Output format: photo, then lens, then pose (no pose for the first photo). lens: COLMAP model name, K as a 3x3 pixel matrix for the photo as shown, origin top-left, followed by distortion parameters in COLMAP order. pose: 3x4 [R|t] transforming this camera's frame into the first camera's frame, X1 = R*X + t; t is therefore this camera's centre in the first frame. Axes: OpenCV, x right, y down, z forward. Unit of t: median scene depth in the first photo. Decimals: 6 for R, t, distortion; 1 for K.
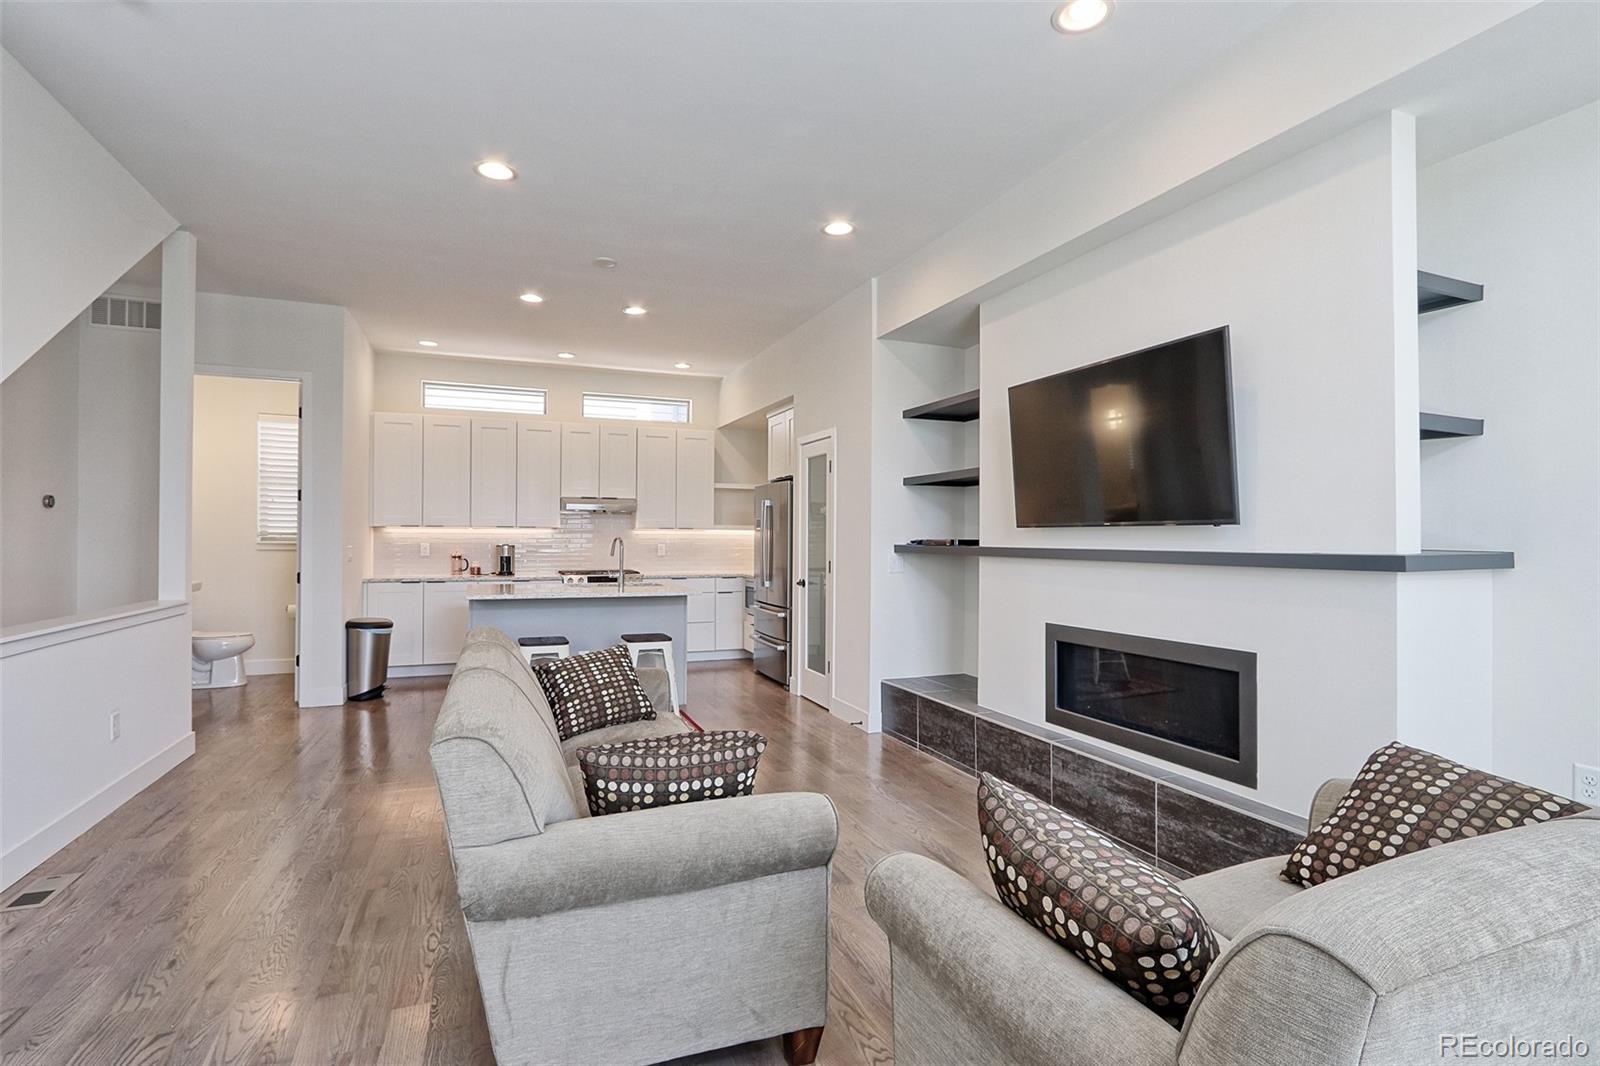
lens RADIAL K [[754.9, 0, 778.9], [0, 754.9, 535.4], [0, 0, 1]] dist [-0.004239, 0.000623]
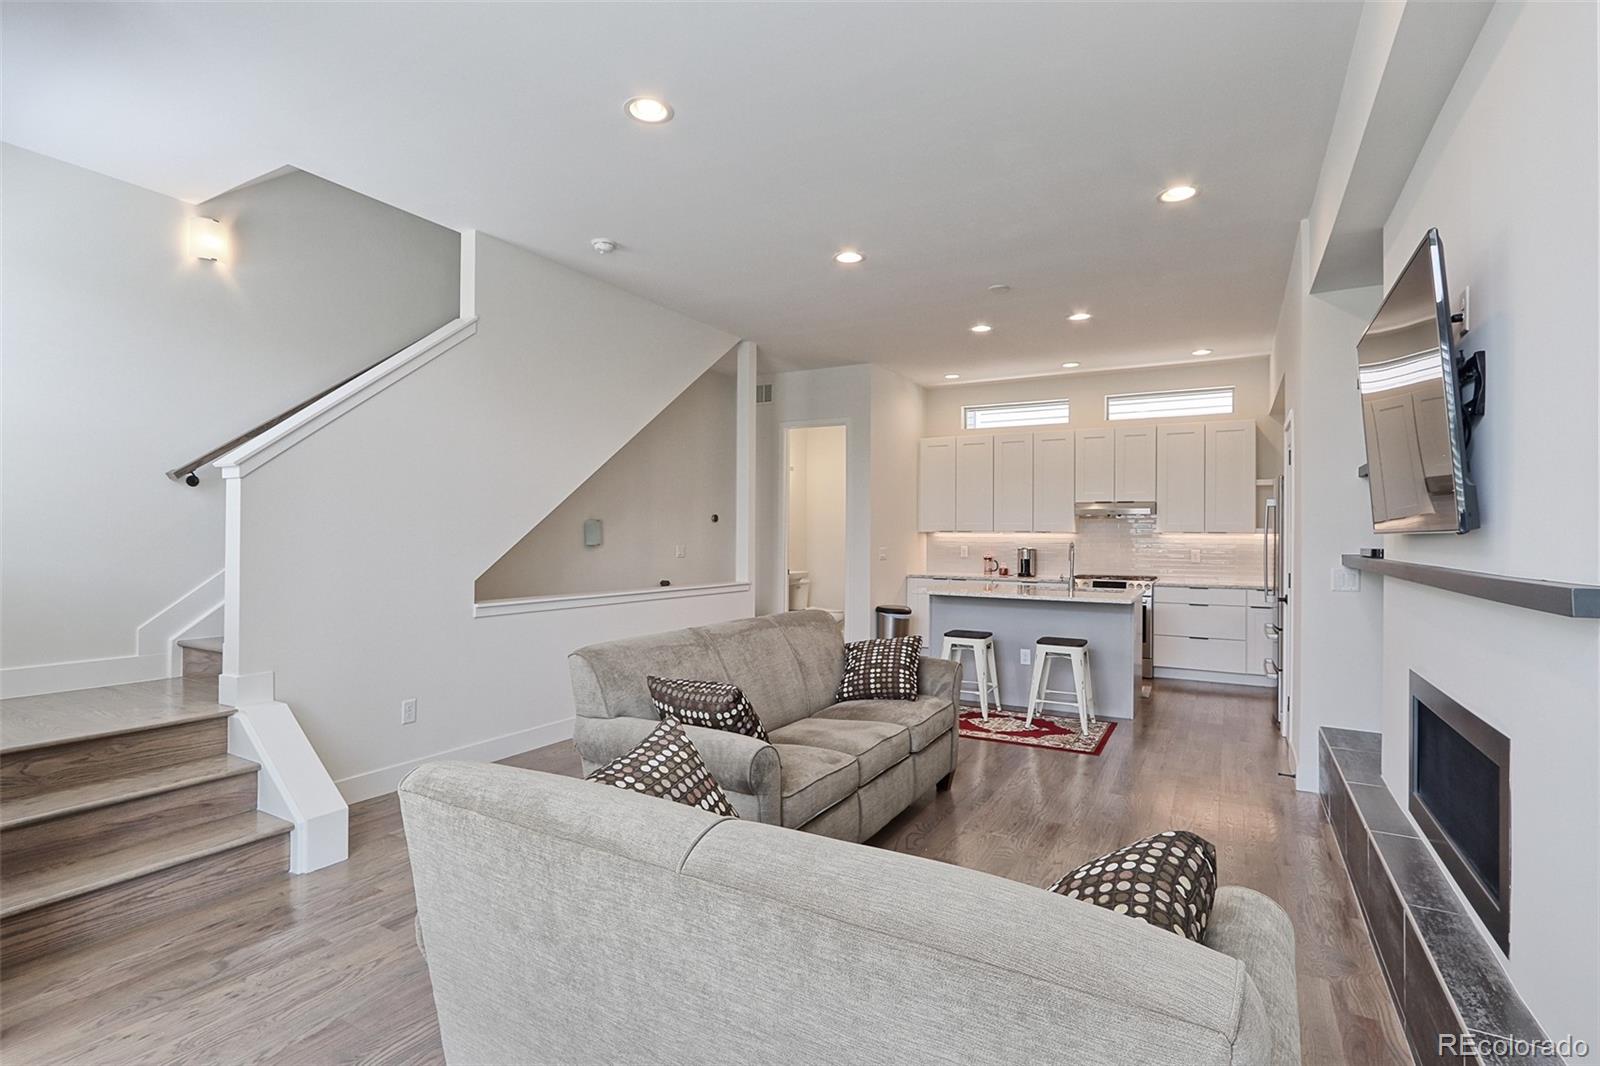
lens RADIAL K [[754.9, 0, 778.9], [0, 754.9, 535.4], [0, 0, 1]] dist [-0.004239, 0.000623]
pose [[0.625000, 0.000100, -0.780625, 0.317634], [-0.002401, 0.999996, -0.001795, -0.004227], [0.780621, 0.002996, 0.624997, 0.058521]]
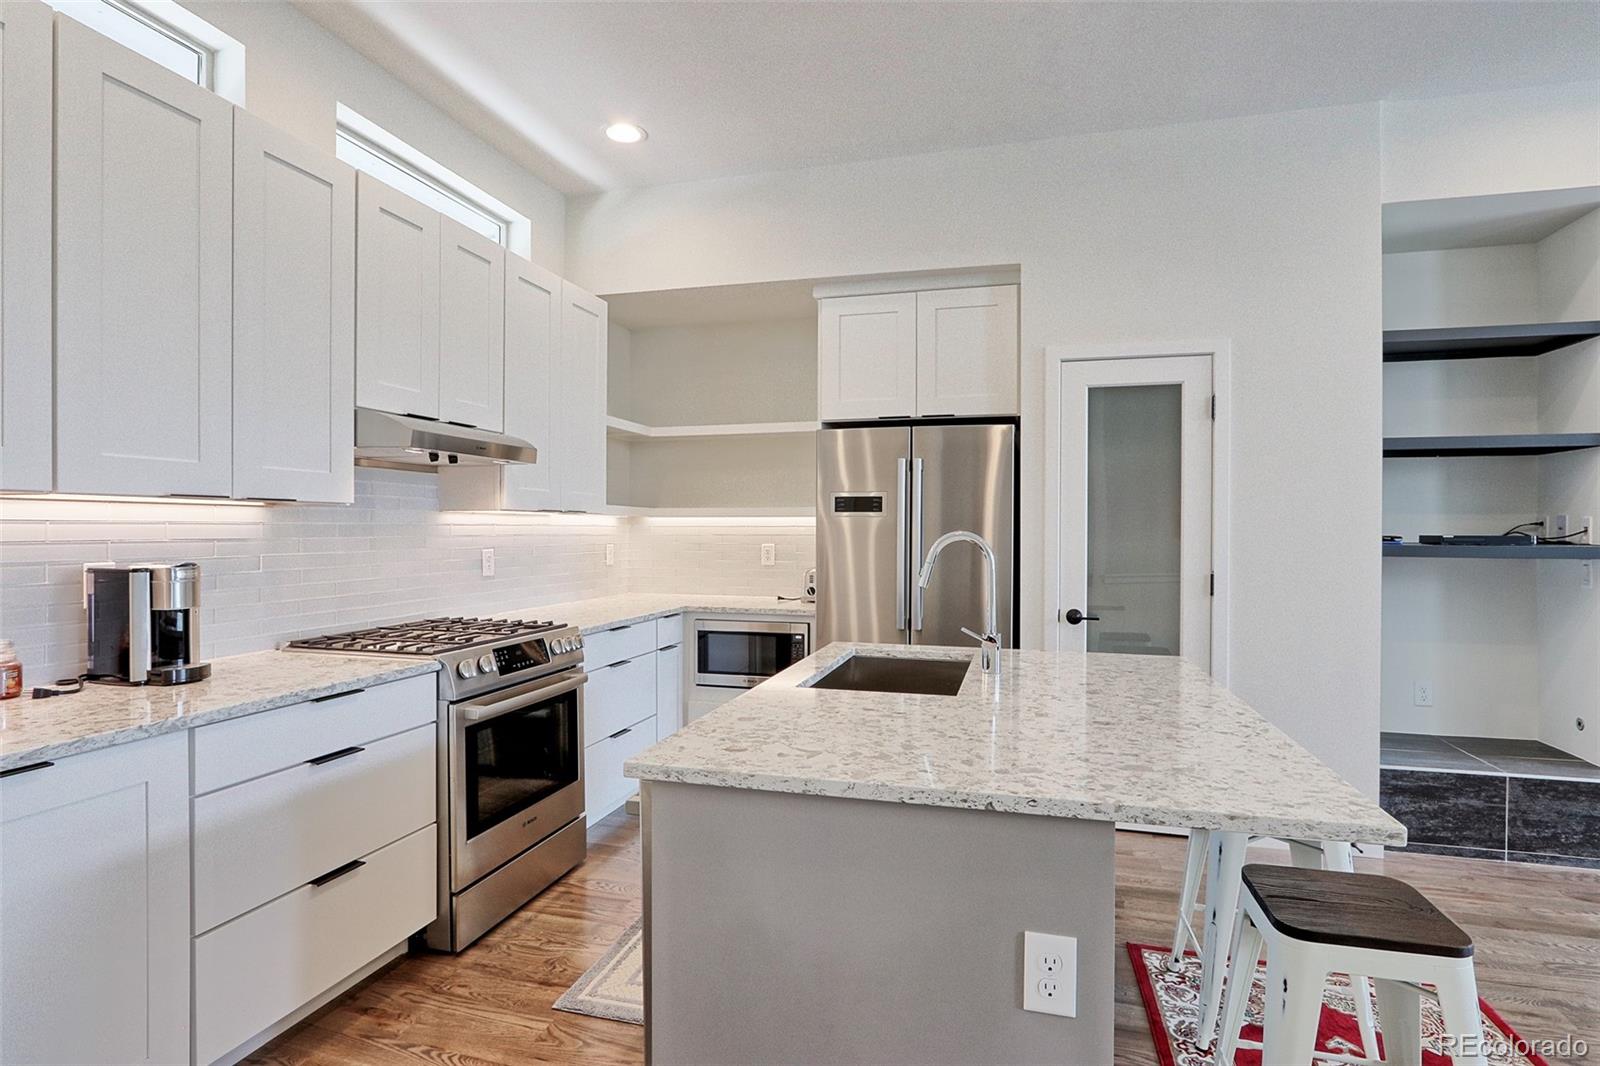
lens RADIAL K [[873.1, 0, 800.0], [0, 873.1, 533.0], [0, 0, 1]] dist [0.001176, 0.000506]
pose [[0.604916, -0.003672, 0.796281, -0.627540], [-0.001434, 0.999983, 0.005700, -0.000564], [-0.796288, -0.004590, 0.604900, 0.830966]]
